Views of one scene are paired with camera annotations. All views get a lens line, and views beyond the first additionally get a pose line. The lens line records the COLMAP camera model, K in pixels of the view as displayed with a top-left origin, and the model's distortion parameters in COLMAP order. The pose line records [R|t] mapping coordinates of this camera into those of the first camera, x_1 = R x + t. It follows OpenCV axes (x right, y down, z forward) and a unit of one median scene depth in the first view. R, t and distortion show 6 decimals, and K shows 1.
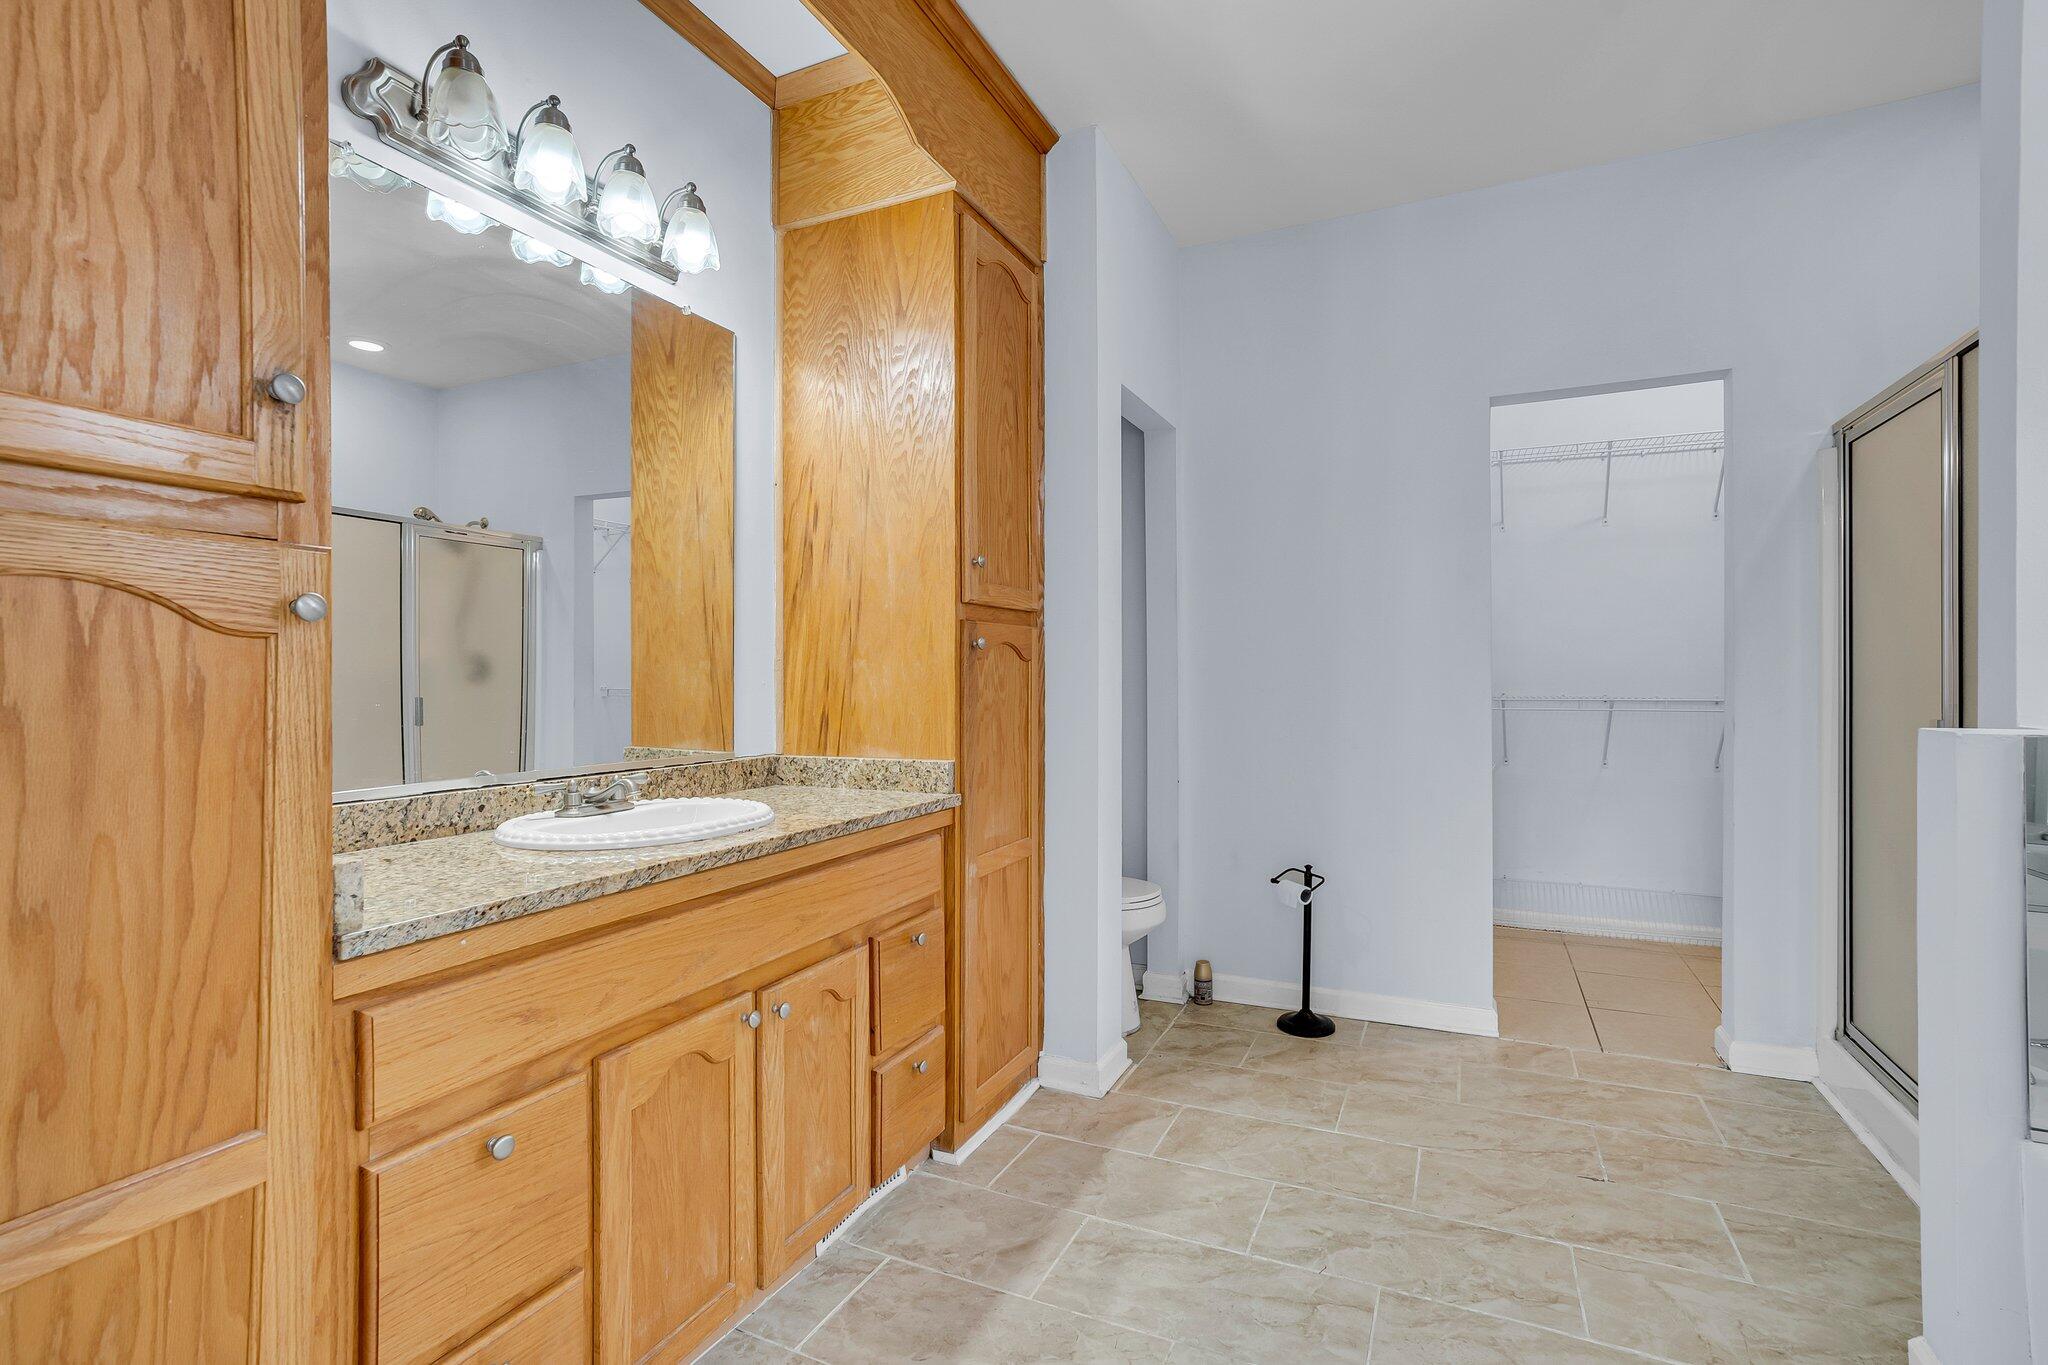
lens RADIAL K [[950.6, 0, 1025.7], [0, 950.6, 670.4], [0, 0, 1]] dist [-0.023786, 0.018177]
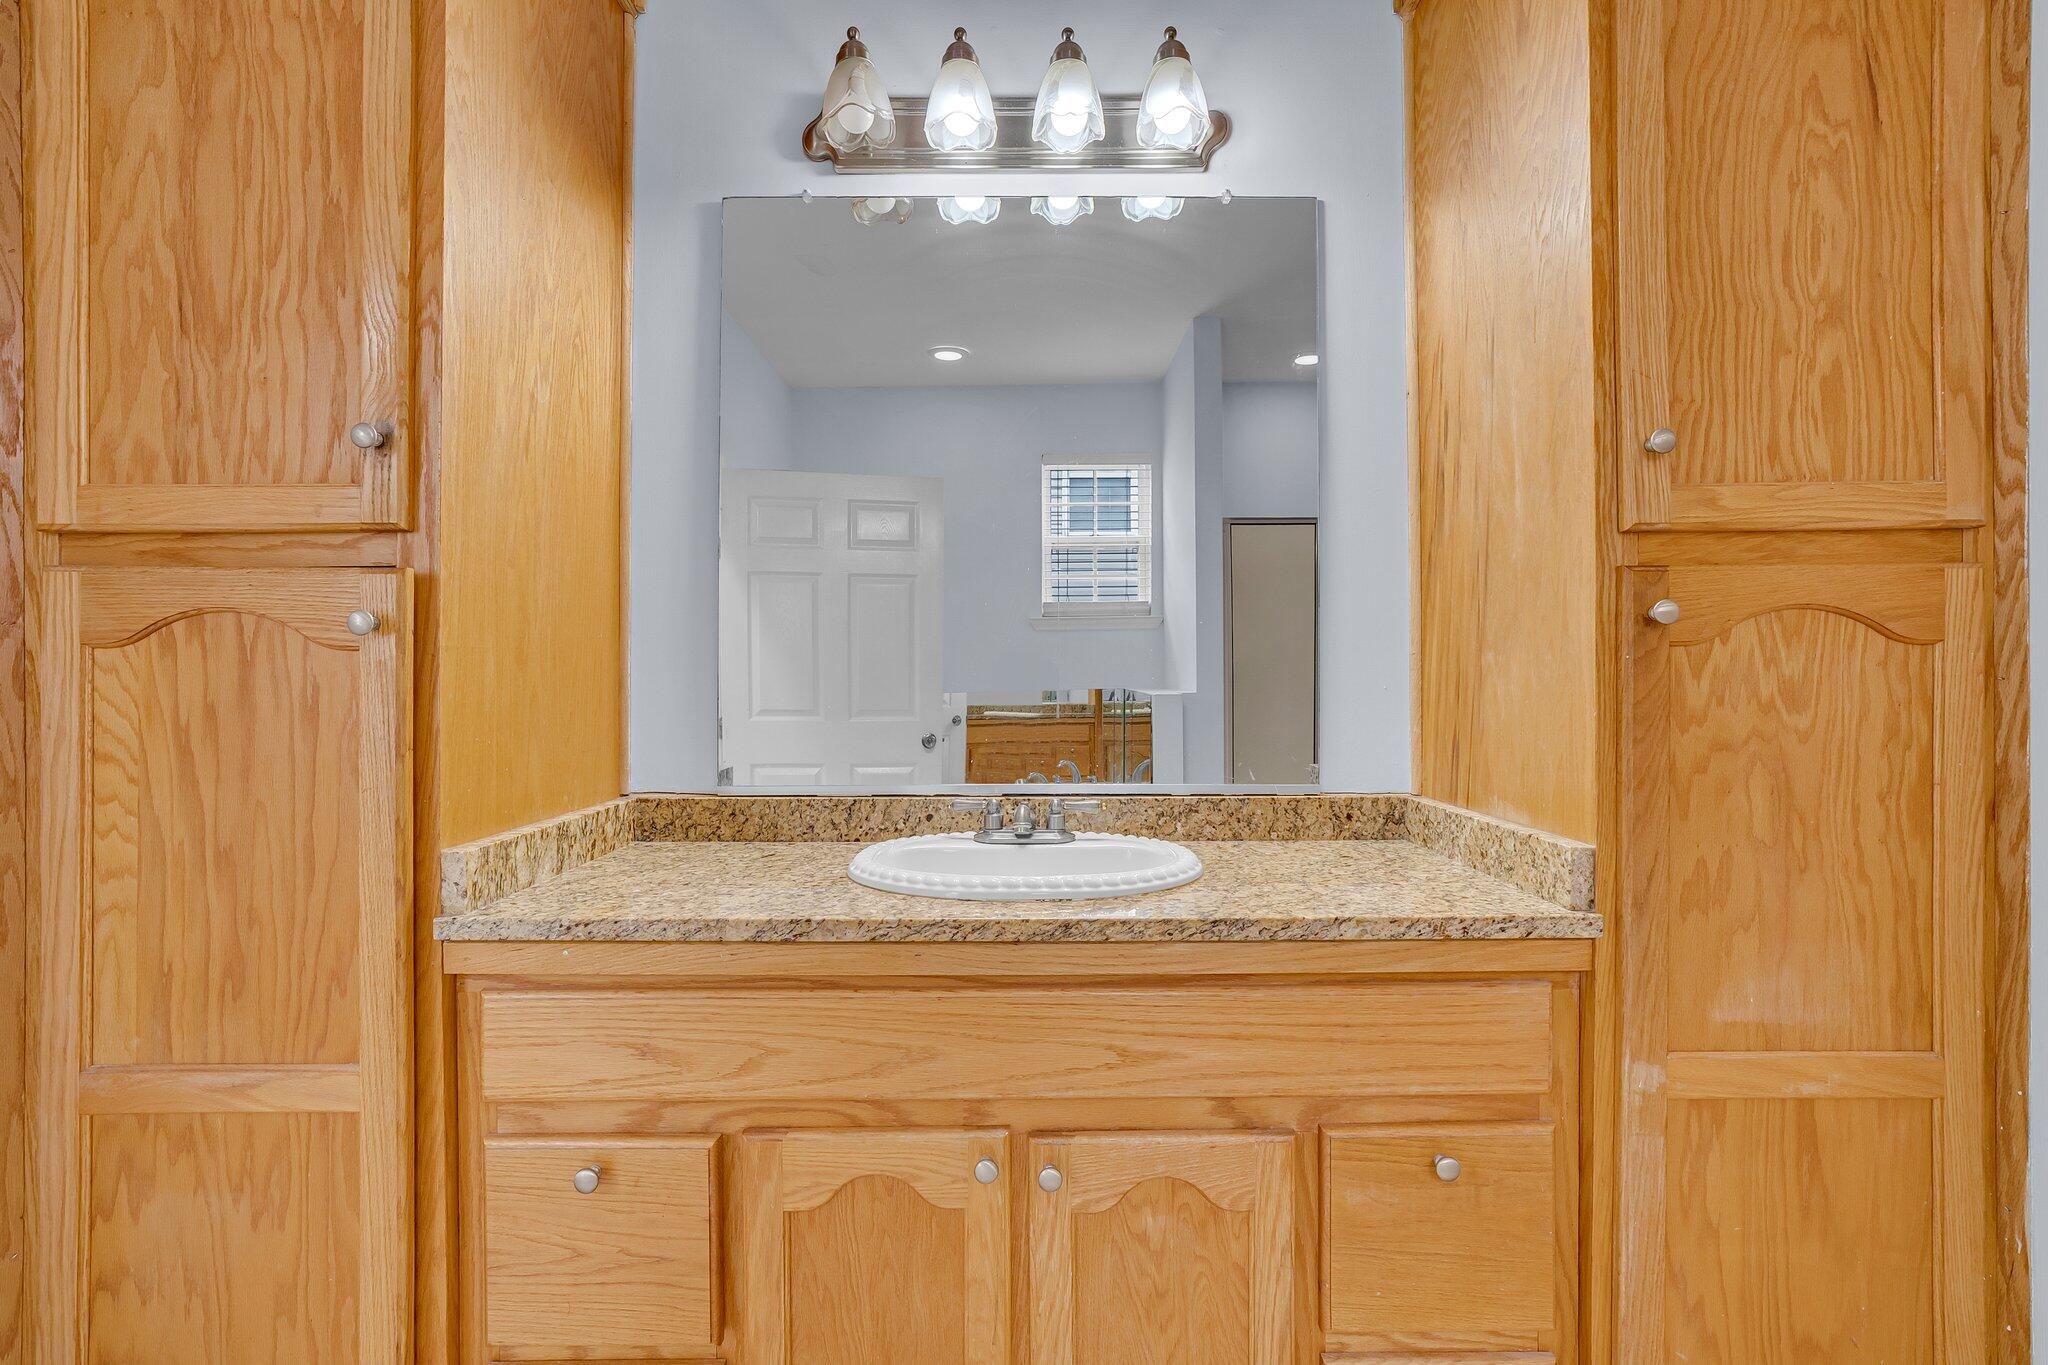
lens RADIAL K [[950.6, 0, 1025.7], [0, 950.6, 670.4], [0, 0, 1]] dist [-0.023786, 0.018177]
pose [[0.423000, -0.005550, -0.906113, 0.417785], [0.008592, 0.999961, -0.002114, -0.000242], [0.906089, -0.006891, 0.423031, 0.848648]]
